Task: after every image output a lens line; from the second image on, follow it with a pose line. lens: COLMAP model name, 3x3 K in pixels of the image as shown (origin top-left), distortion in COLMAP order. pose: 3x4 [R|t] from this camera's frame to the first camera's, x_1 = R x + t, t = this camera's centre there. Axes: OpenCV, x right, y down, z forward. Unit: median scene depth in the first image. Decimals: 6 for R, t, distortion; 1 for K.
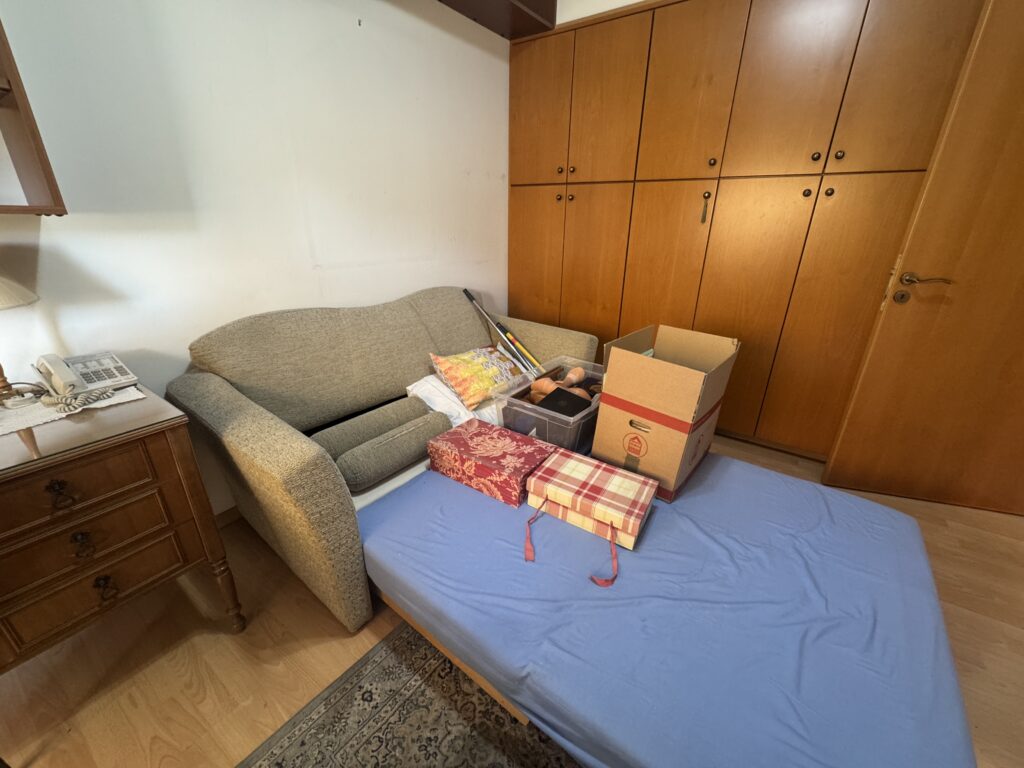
lens RADIAL K [[411.4, 0, 514.0], [0, 411.4, 384.1], [0, 0, 1]] dist [0.003044, 0.000408]
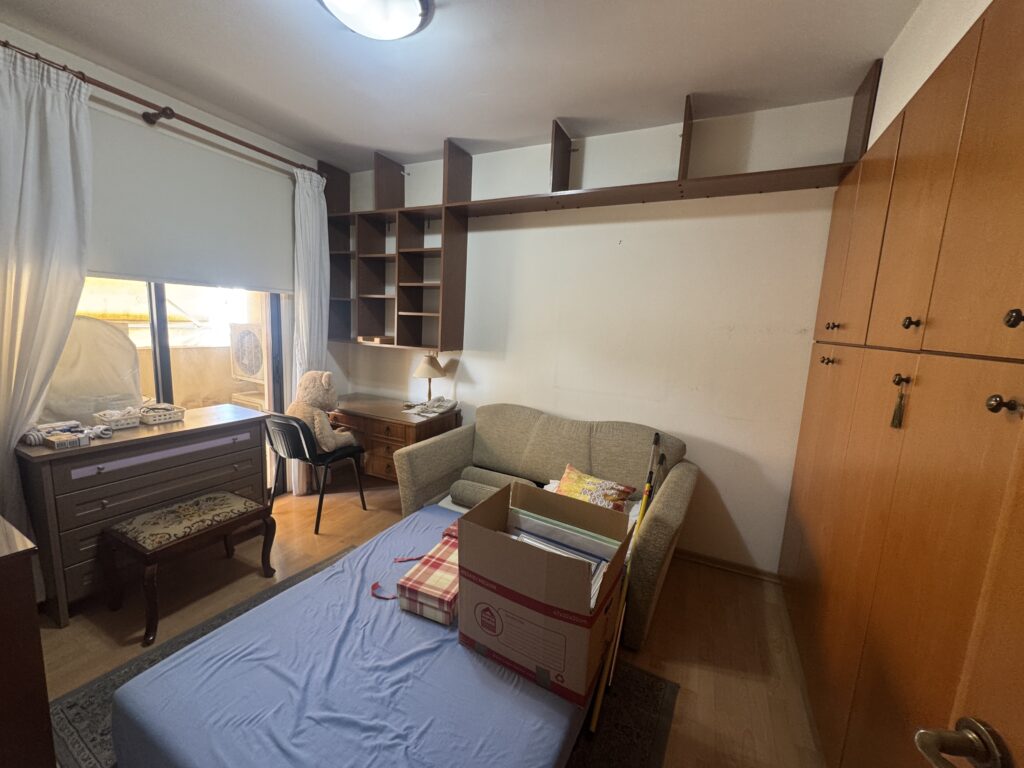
lens RADIAL K [[411.4, 0, 510.0], [0, 411.4, 384.9], [0, 0, 1]] dist [0.003044, 0.000408]
pose [[0.153463, 0.142056, -0.977890, 1.390346], [-0.413282, 0.908130, 0.067065, -0.436570], [0.897578, 0.393853, 0.198074, 0.703563]]
